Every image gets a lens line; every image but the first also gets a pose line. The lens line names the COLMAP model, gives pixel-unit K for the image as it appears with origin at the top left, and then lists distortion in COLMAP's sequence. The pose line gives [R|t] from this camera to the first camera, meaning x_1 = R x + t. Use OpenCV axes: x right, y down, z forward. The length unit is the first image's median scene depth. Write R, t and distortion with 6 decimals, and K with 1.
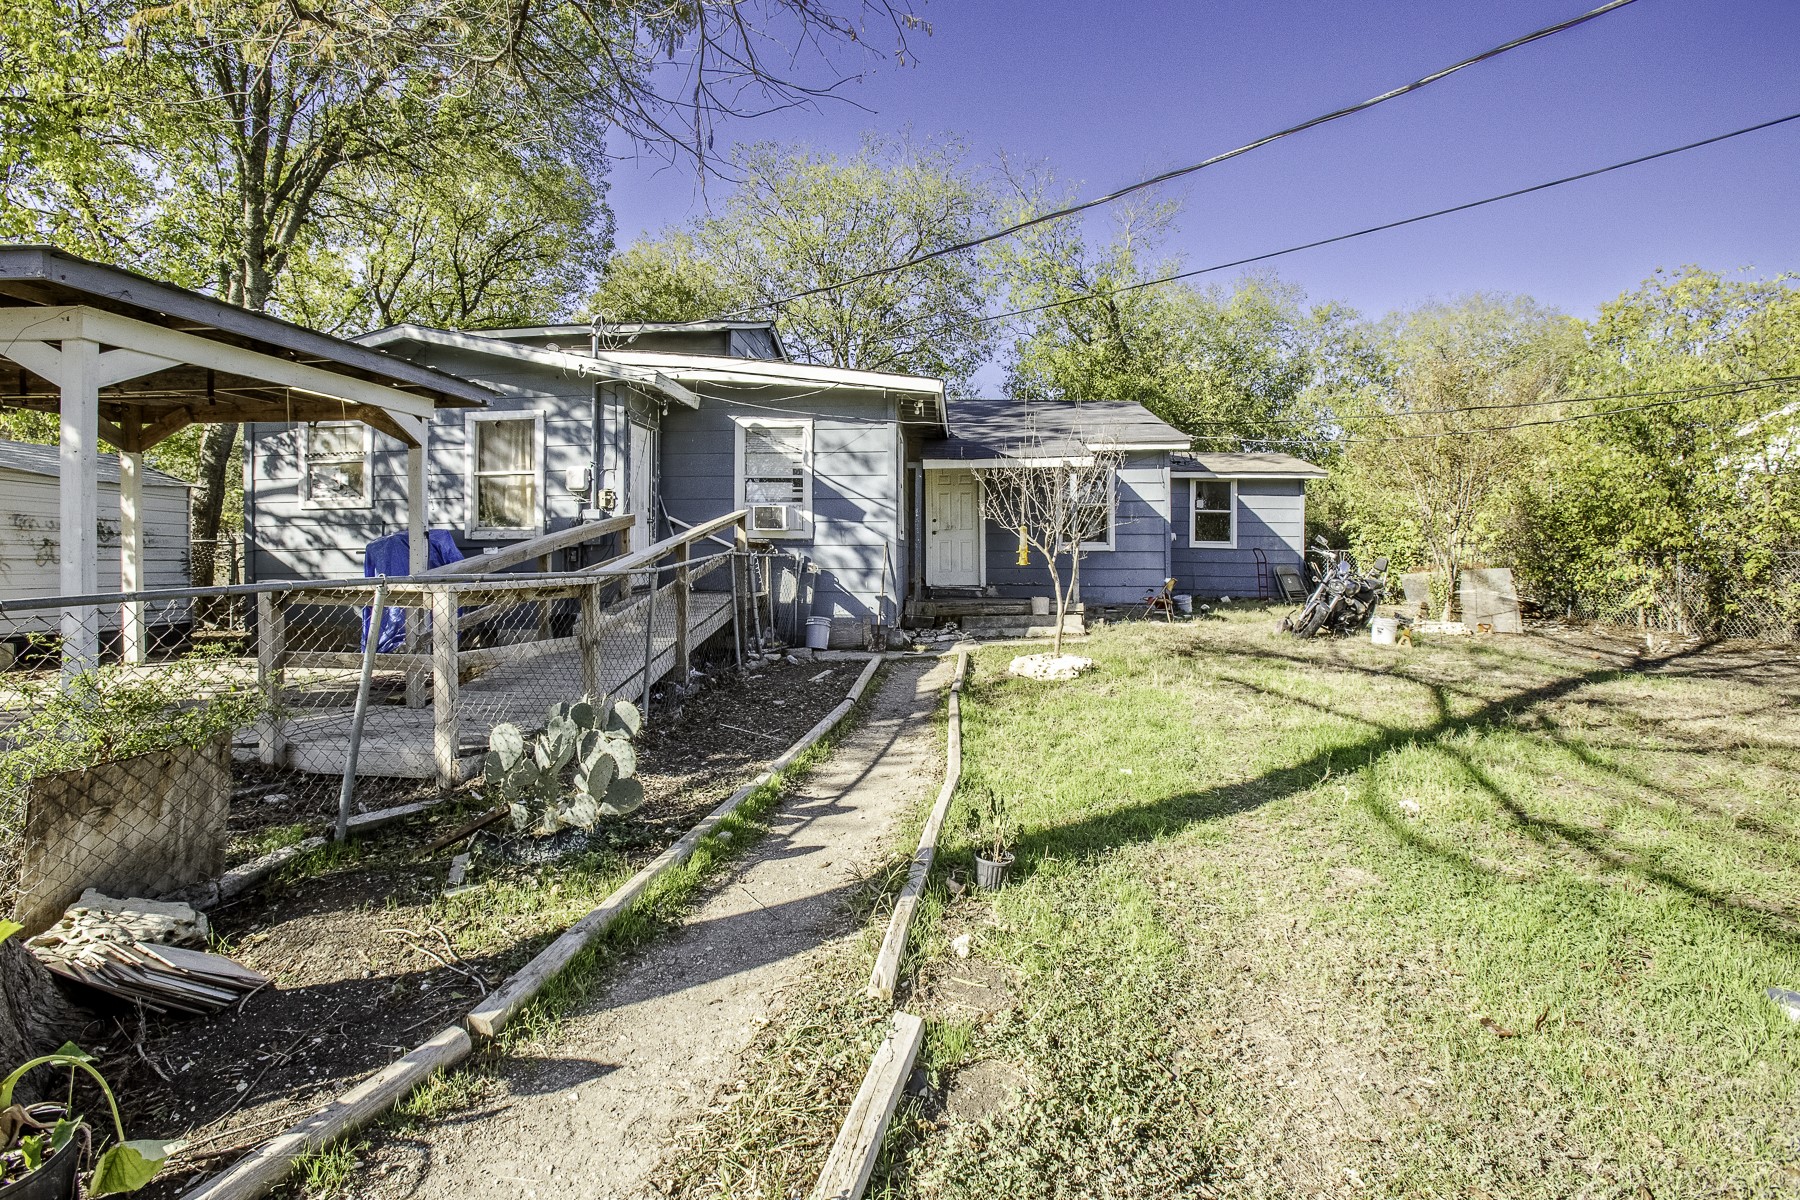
lens RADIAL K [[802.8, 0, 867.3], [0, 802.8, 576.3], [0, 0, 1]] dist [-0.023947, 0.001166]
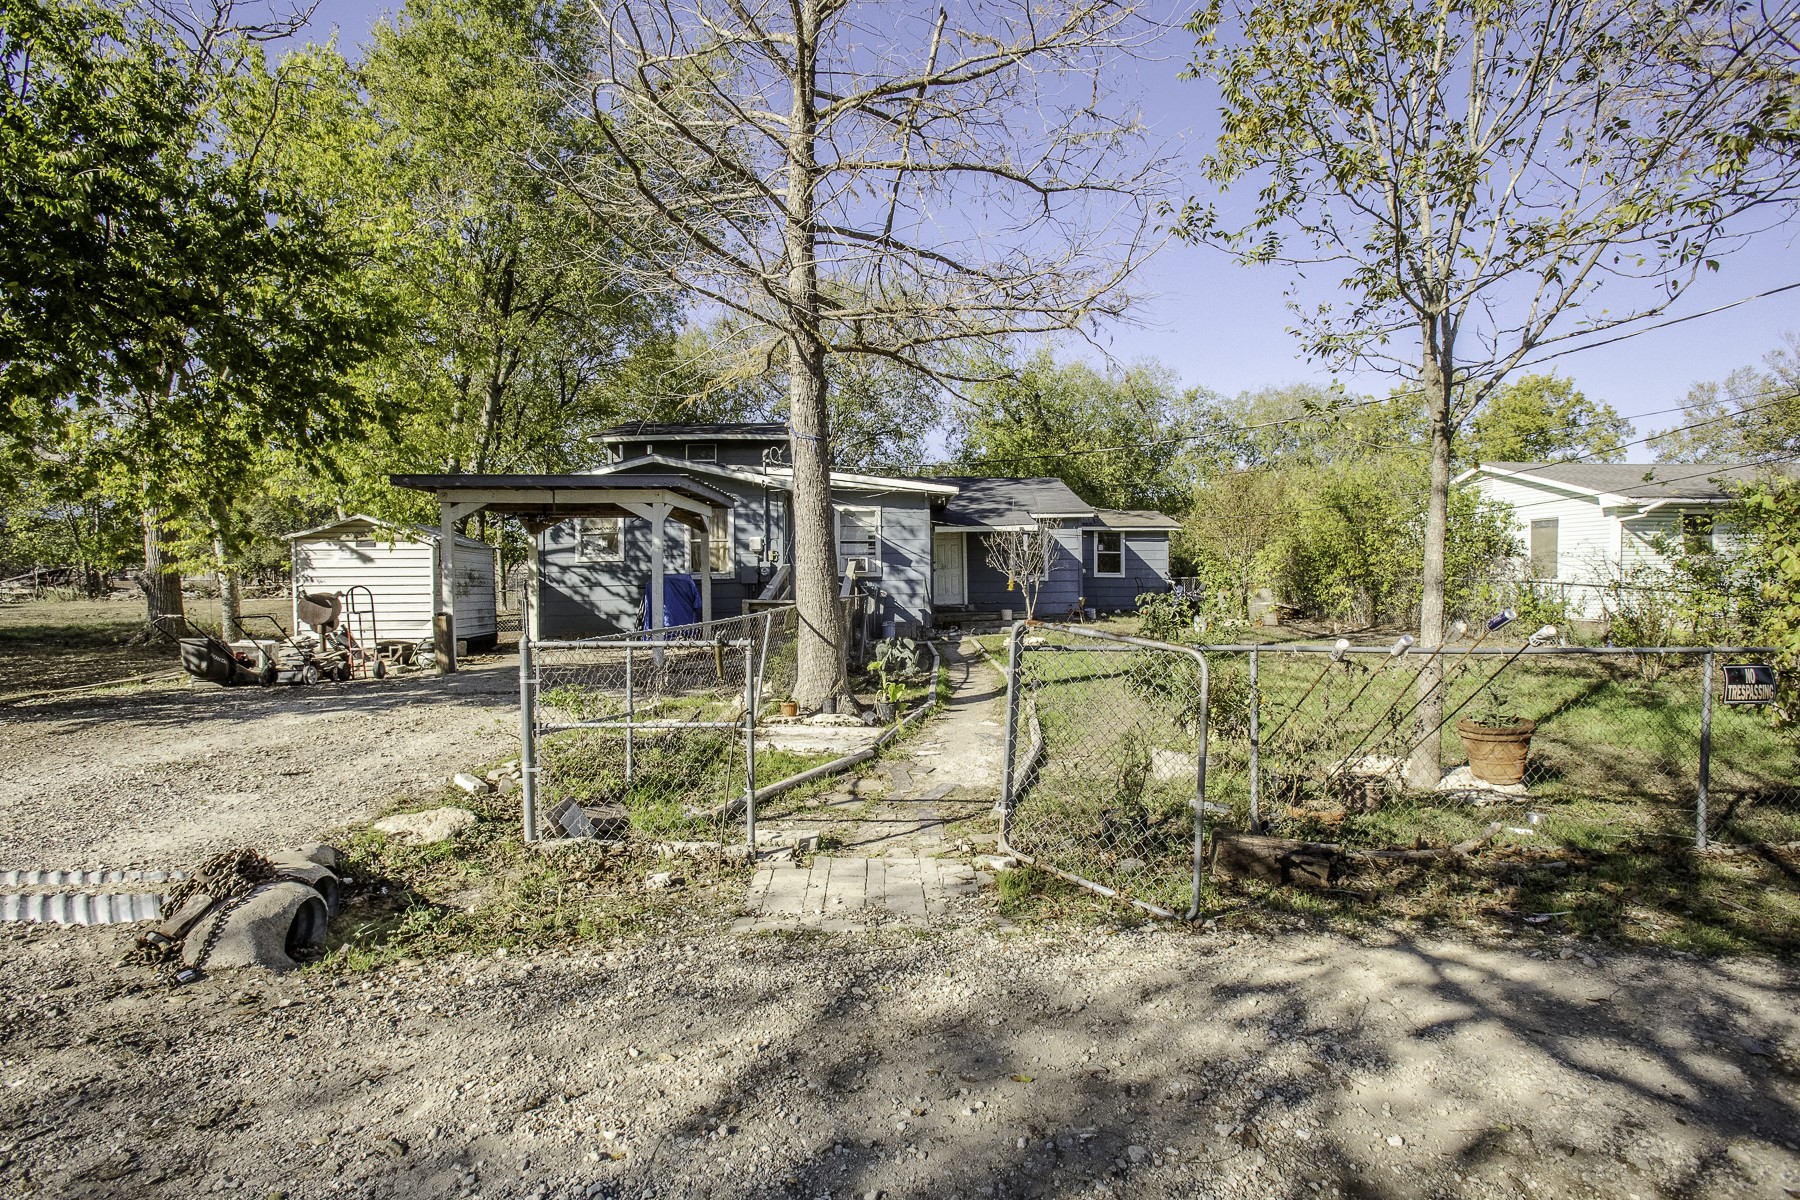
lens RADIAL K [[783.7, 0, 894.6], [0, 783.7, 593.5], [0, 0, 1]] dist [-0.004082, -0.000193]
pose [[0.991475, -0.013417, 0.129601, -0.262742], [0.014933, 0.999831, -0.010728, 0.008124], [-0.129435, 0.012572, 0.991508, -0.673330]]
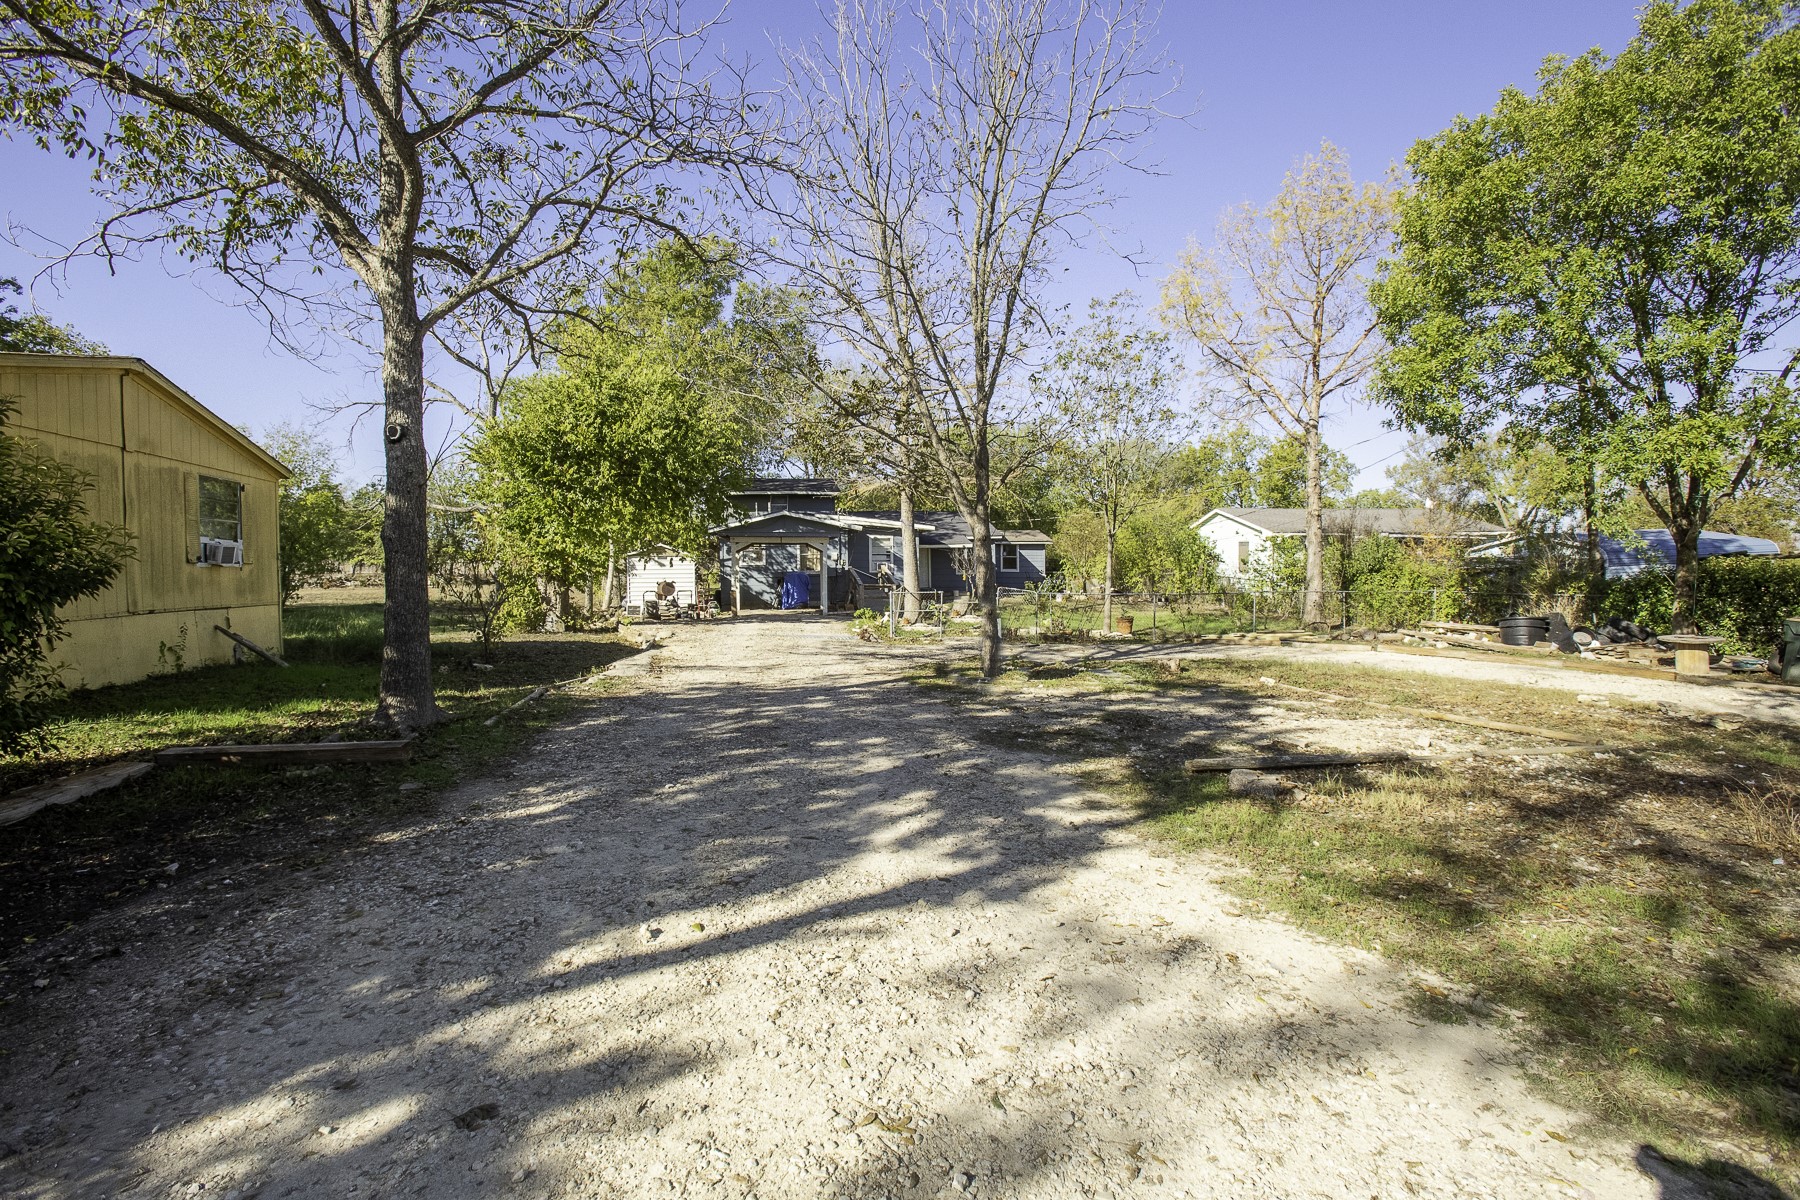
lens RADIAL K [[802.8, 0, 905.2], [0, 802.8, 596.9], [0, 0, 1]] dist [-0.023947, 0.001166]
pose [[0.963124, -0.017706, 0.268475, -0.910062], [0.015681, 0.999830, 0.009688, 0.020553], [-0.268601, -0.005121, 0.963238, -2.171291]]
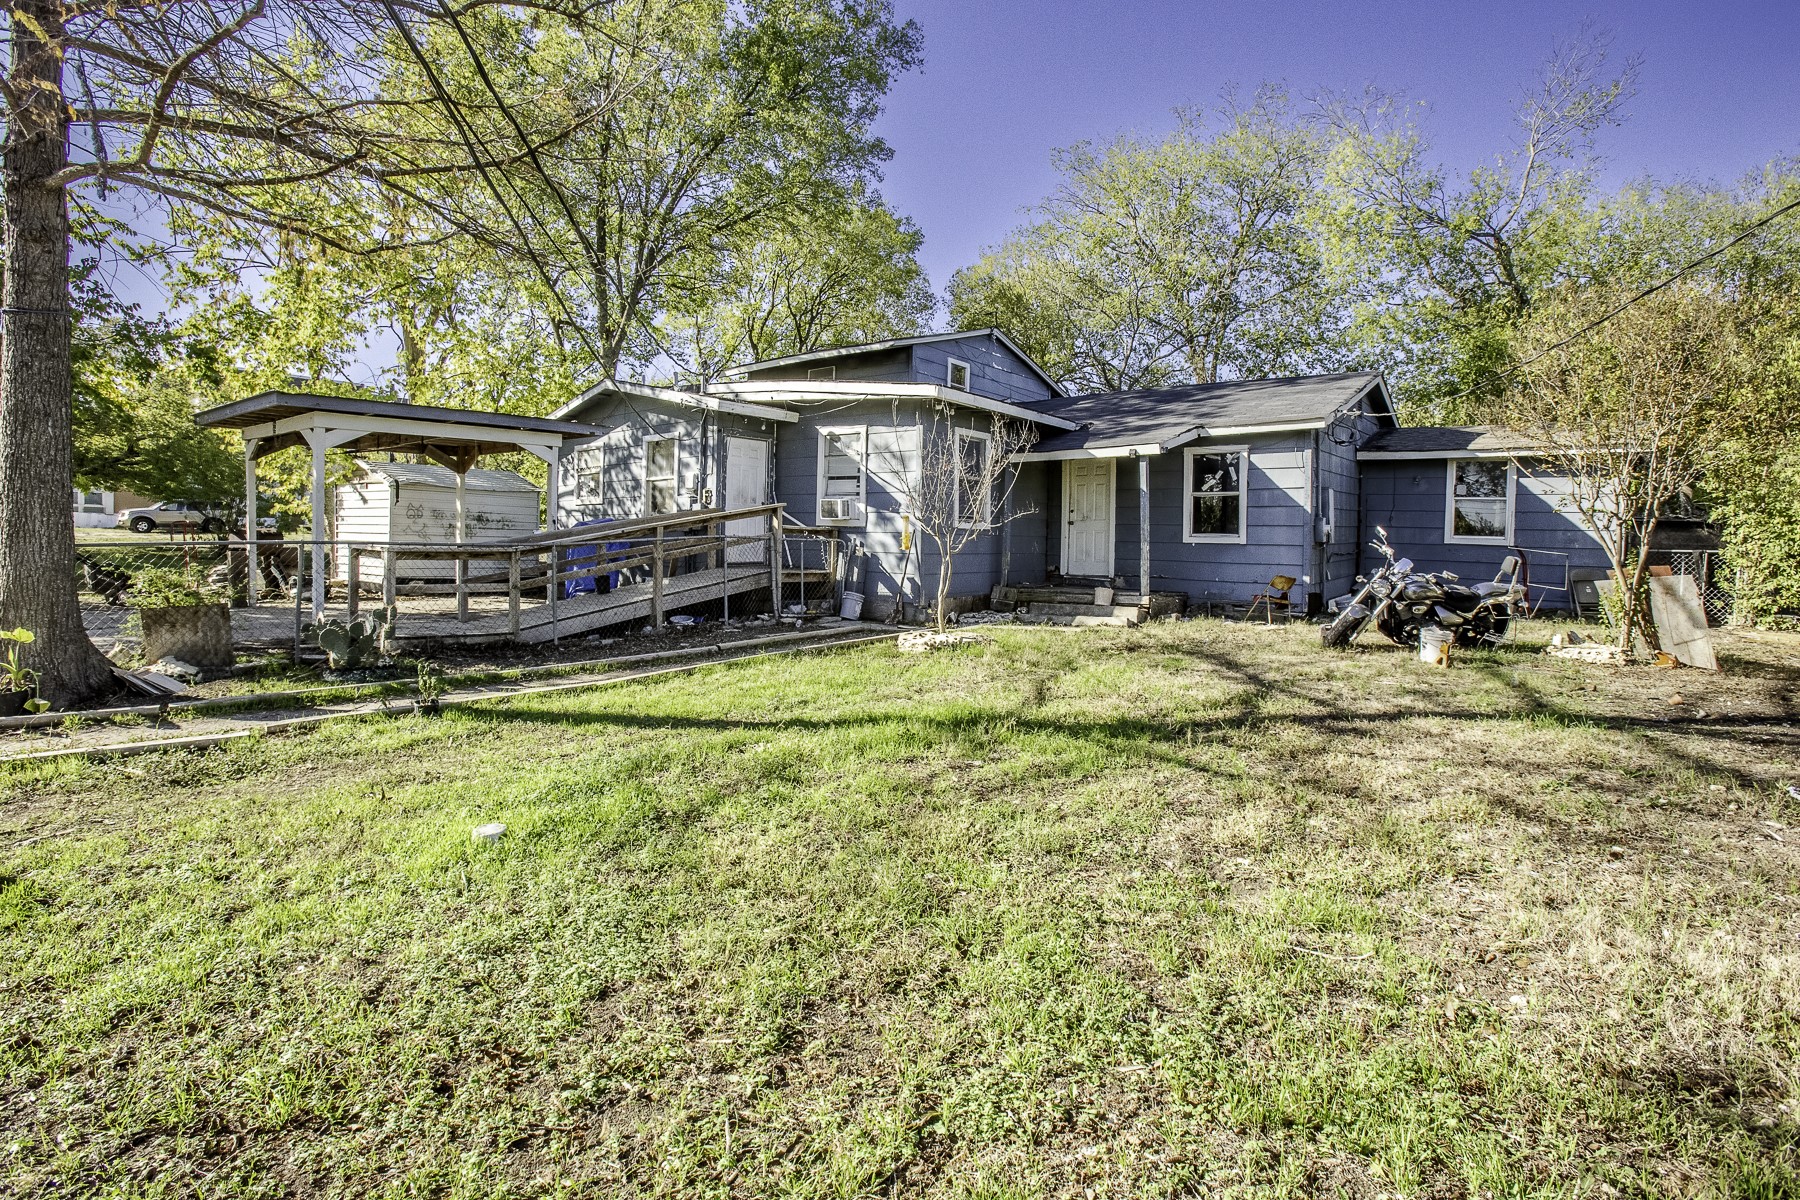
lens RADIAL K [[802.8, 0, 888.6], [0, 802.8, 594.0], [0, 0, 1]] dist [-0.023947, 0.001166]
pose [[0.840799, 0.052646, -0.538781, 0.618877], [-0.034478, 0.998447, 0.043757, -0.001093], [0.540248, -0.018215, 0.841309, 0.021961]]
